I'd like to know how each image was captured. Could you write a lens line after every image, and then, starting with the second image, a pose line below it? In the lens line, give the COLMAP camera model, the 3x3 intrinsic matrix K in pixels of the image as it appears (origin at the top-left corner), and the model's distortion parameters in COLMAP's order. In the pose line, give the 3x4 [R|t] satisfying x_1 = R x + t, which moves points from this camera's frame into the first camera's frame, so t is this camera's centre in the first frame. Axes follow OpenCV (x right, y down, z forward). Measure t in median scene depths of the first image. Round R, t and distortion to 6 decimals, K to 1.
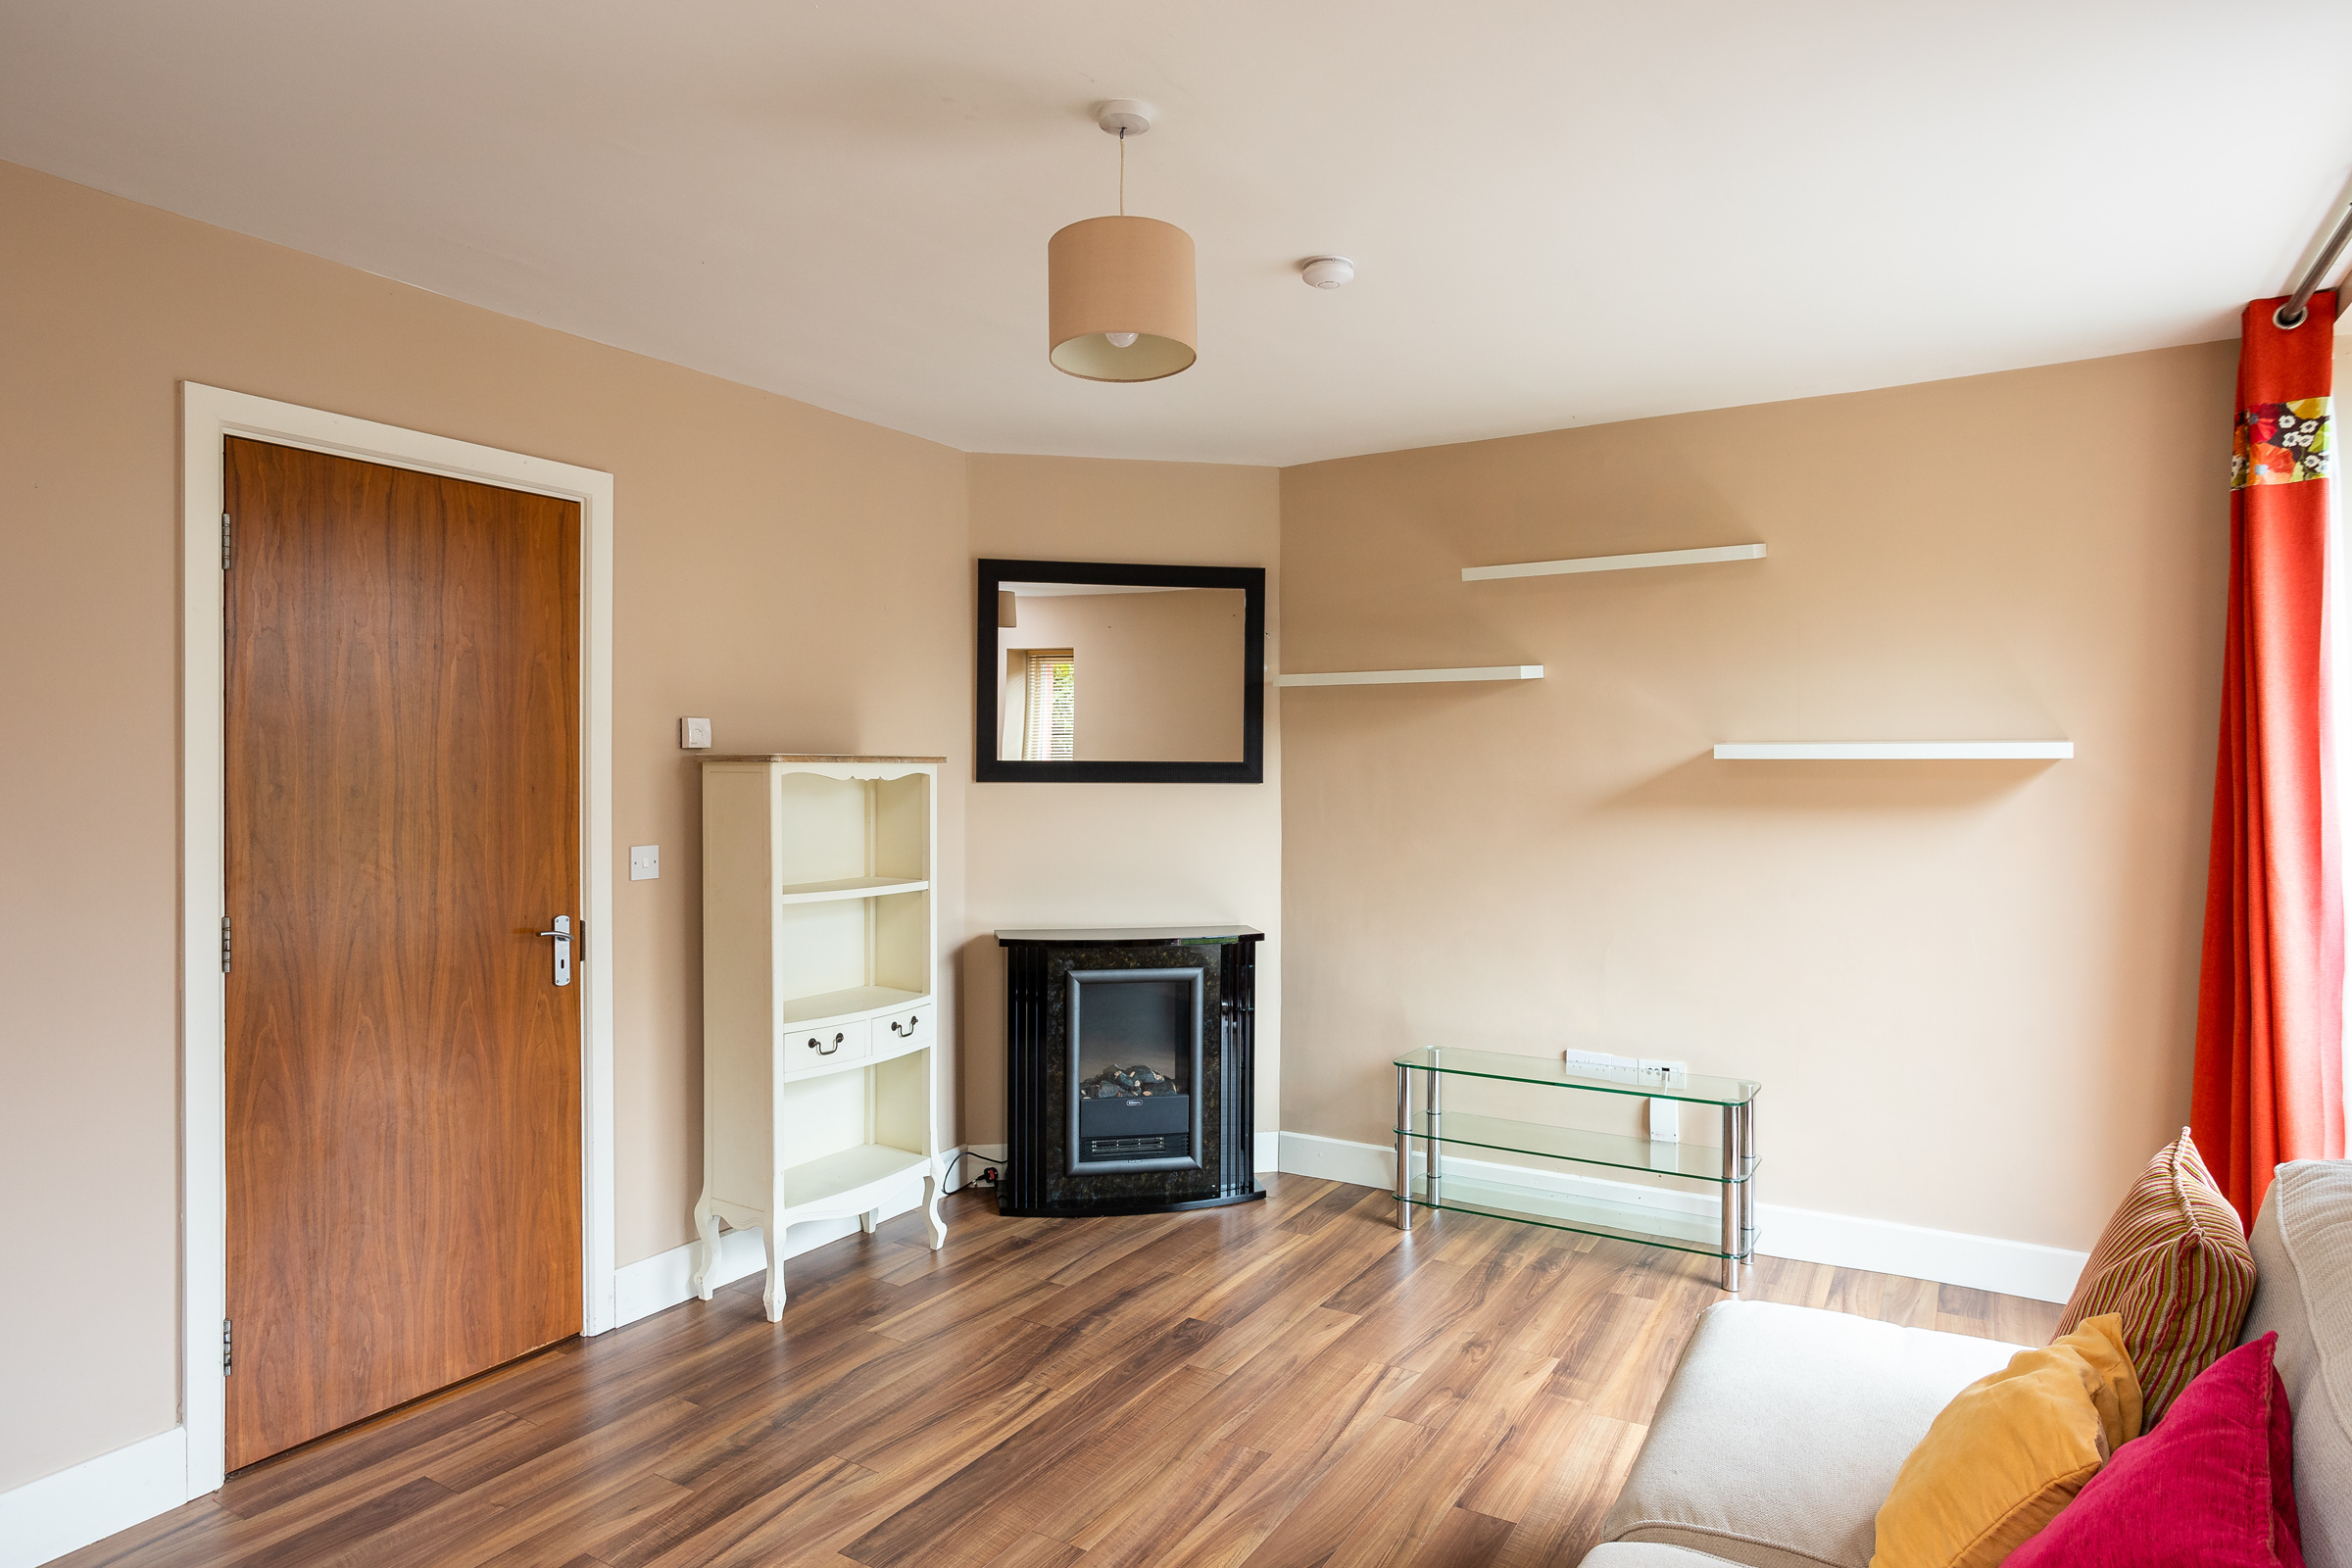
lens RADIAL K [[1334.4, 0, 1123.6], [0, 1334.4, 769.2], [0, 0, 1]] dist [-0.001881, 0.000280]
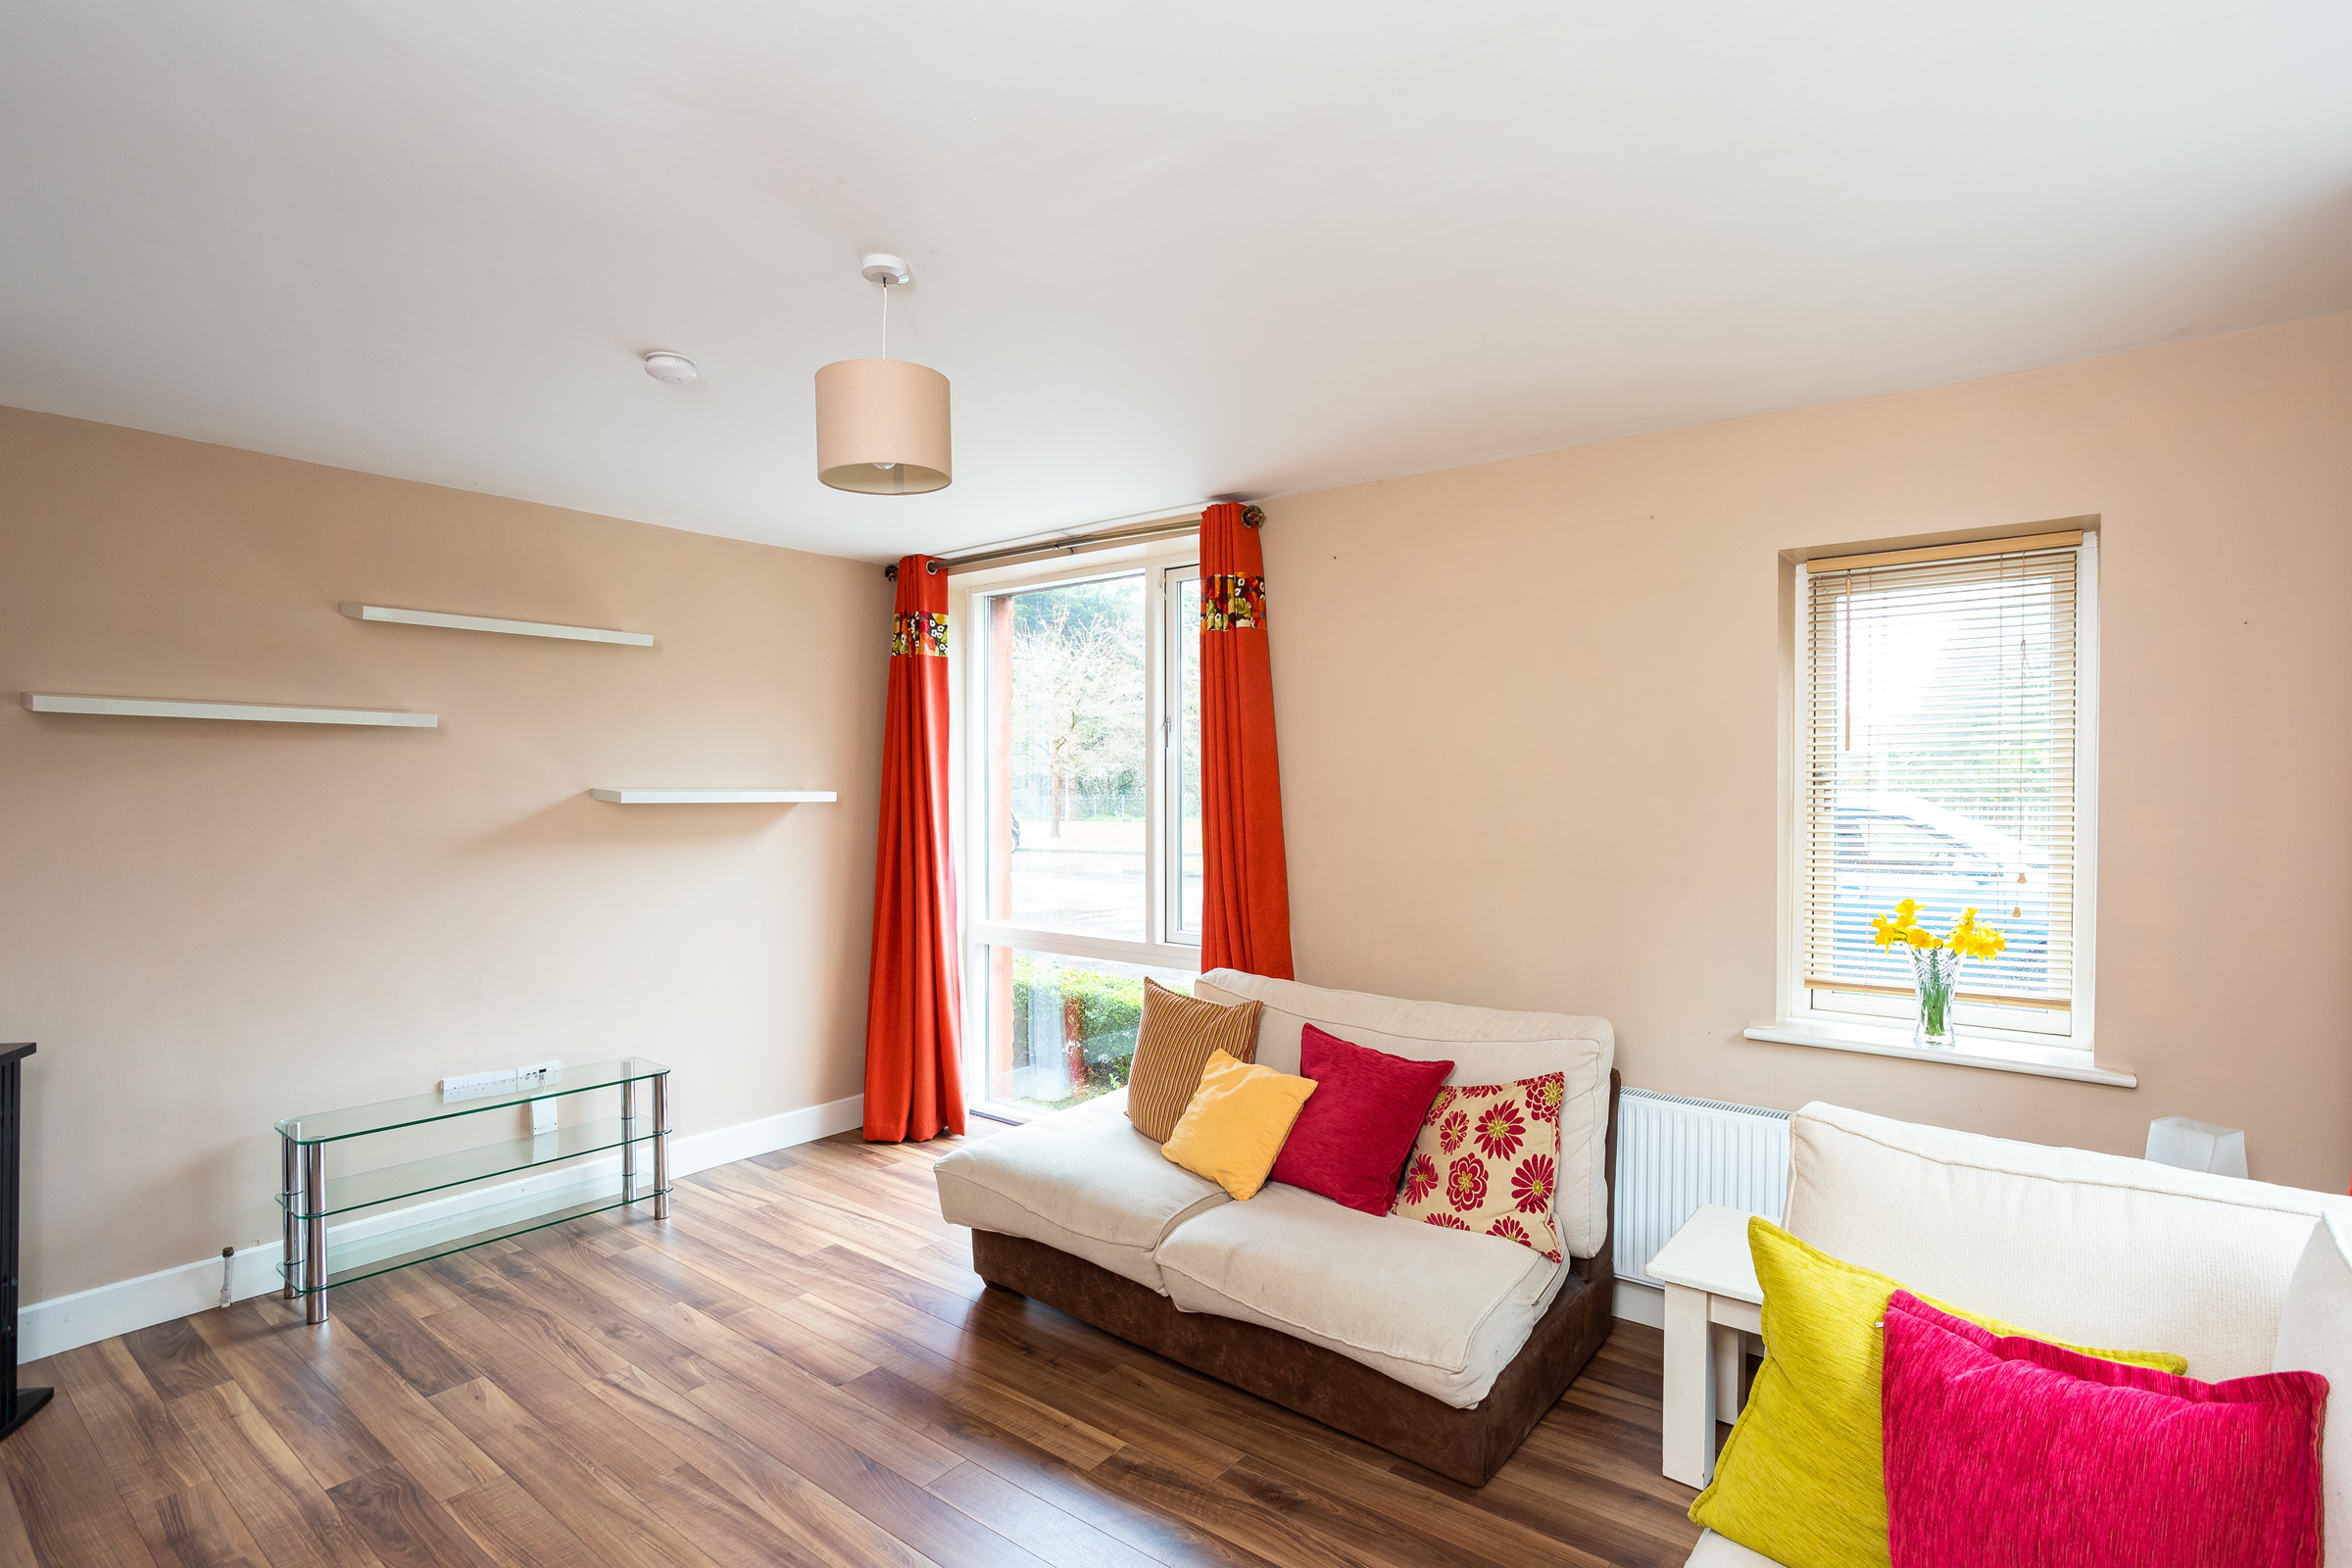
lens RADIAL K [[1135.6, 0, 1179.2], [0, 1135.6, 798.9], [0, 0, 1]] dist [-0.015317, 0.002671]
pose [[0.104837, -0.009778, 0.994441, -0.562742], [0.004250, 0.999947, 0.009384, -0.019685], [-0.994480, 0.003243, 0.104873, 0.387022]]
